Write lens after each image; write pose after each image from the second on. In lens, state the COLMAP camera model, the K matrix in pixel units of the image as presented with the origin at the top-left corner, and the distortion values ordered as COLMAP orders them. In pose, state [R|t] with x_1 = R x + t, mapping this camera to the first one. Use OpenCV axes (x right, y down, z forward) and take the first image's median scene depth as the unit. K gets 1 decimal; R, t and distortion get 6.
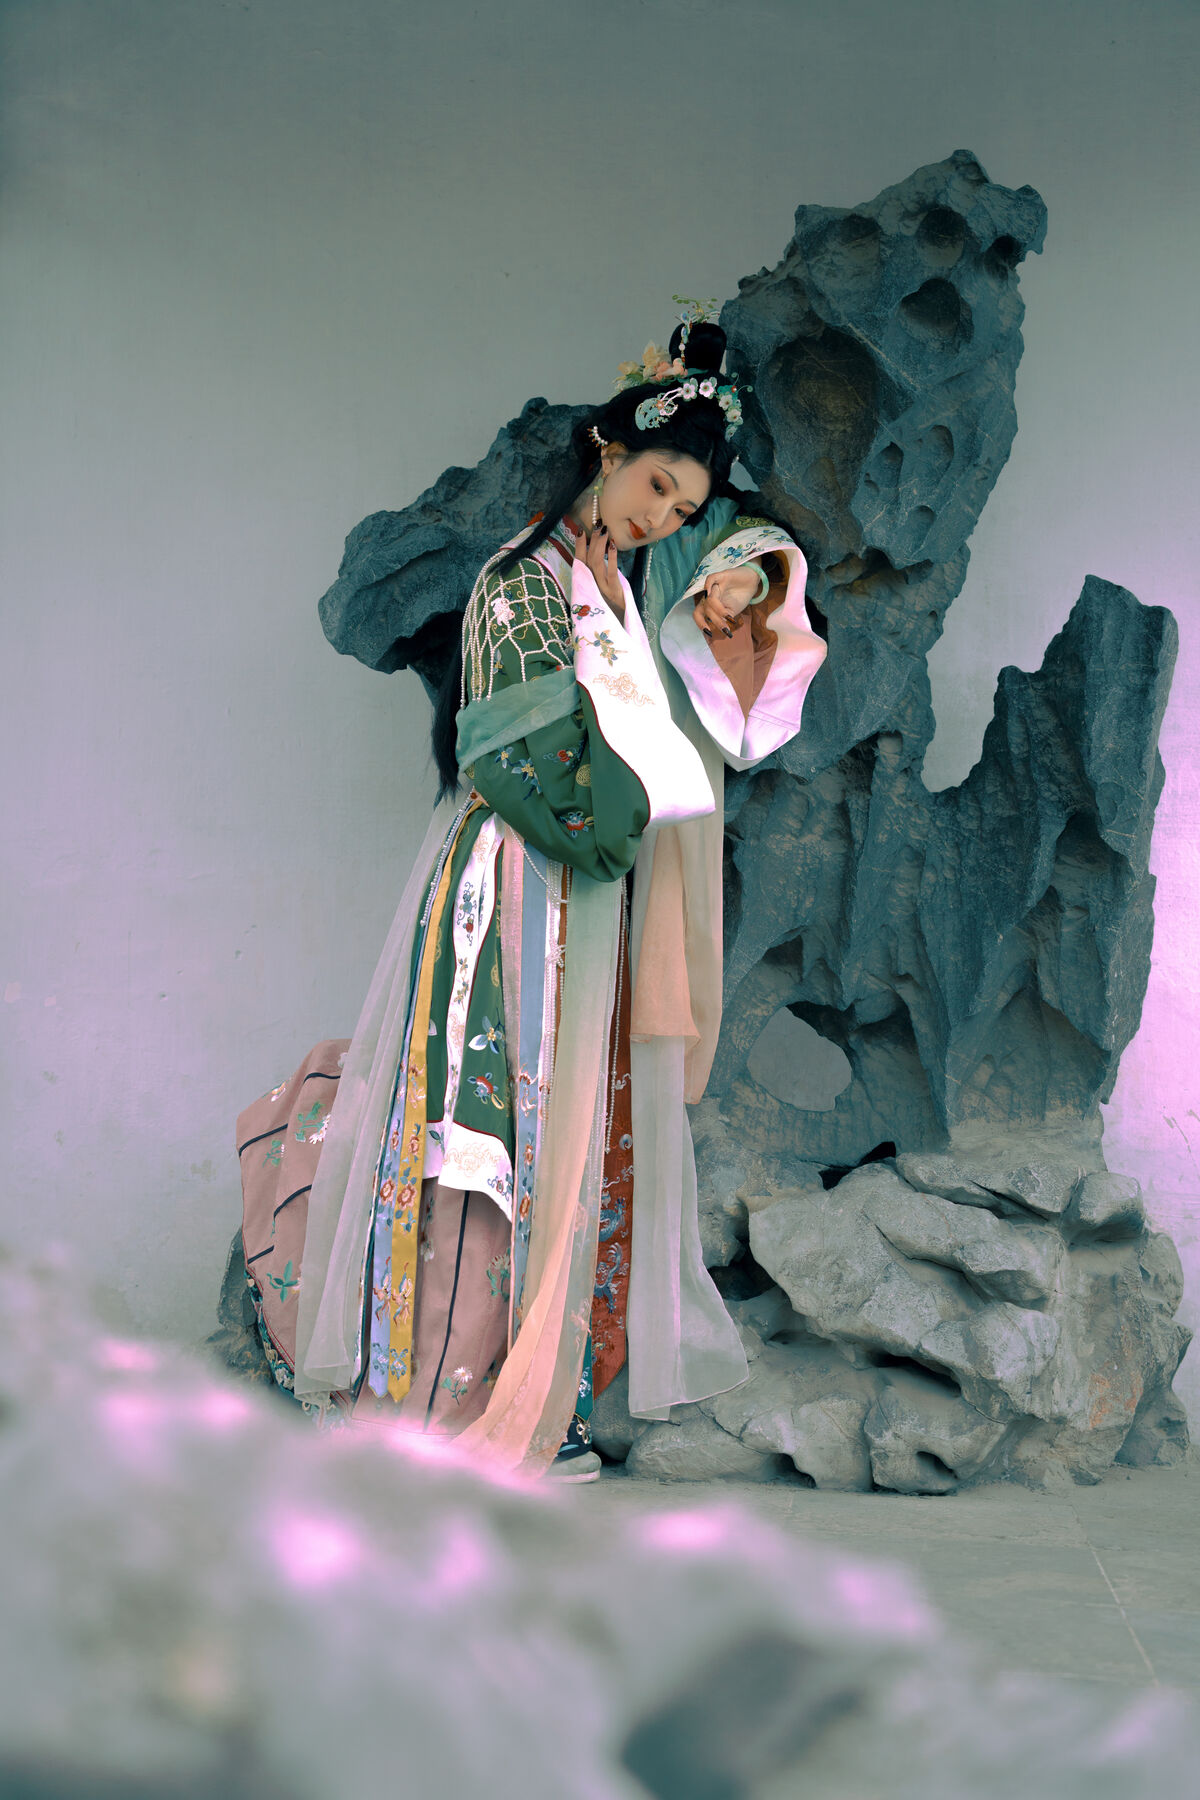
lens RADIAL K [[2674.4, 0, 597.0], [0, 2674.4, 986.0], [0, 0, 1]] dist [0.146721, 0.037710]
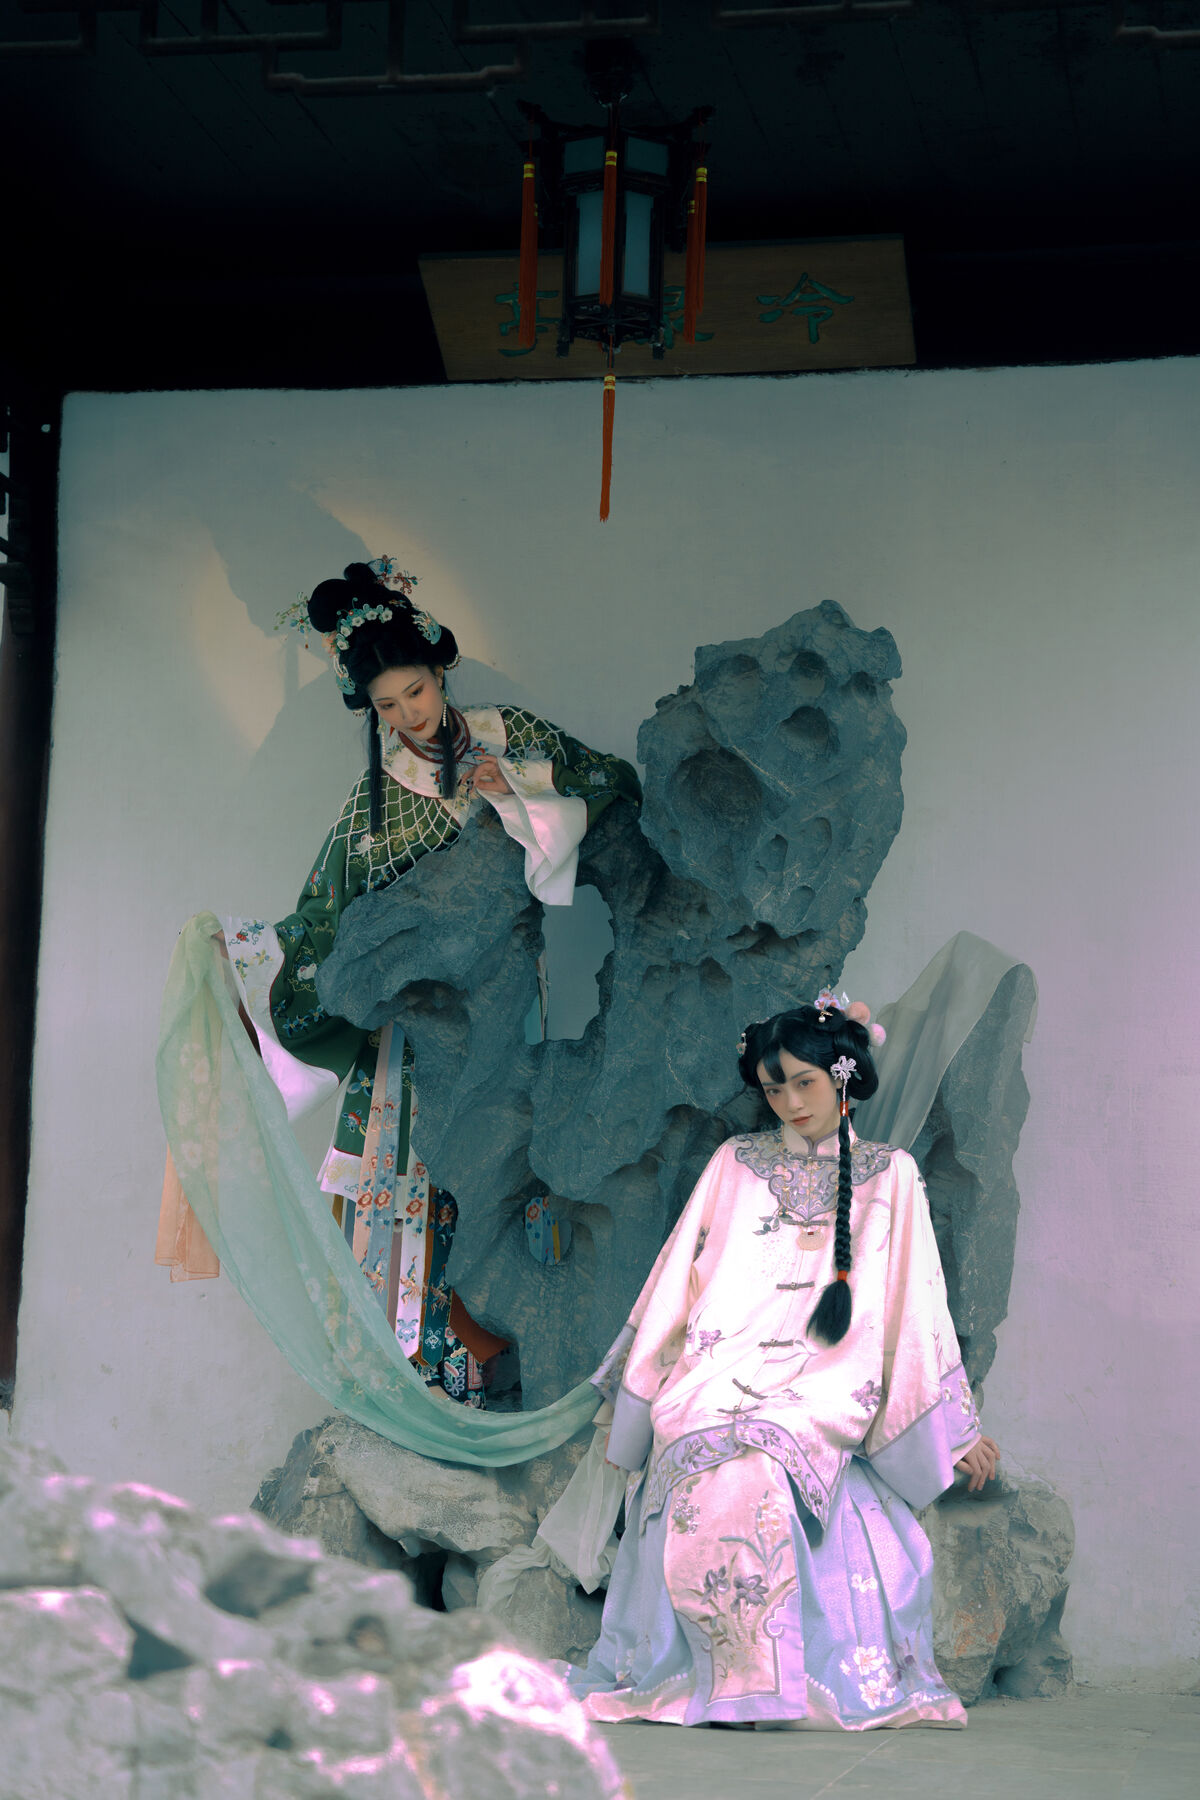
lens RADIAL K [[4549.9, 0, 600.0], [0, 4549.9, 900.0], [0, 0, 1]] dist [0.336357, 0.325211]
pose [[0.992862, -0.022439, -0.117138, 0.269813], [0.014798, 0.997730, -0.065694, -0.038306], [0.118346, 0.063491, 0.990941, -1.044605]]
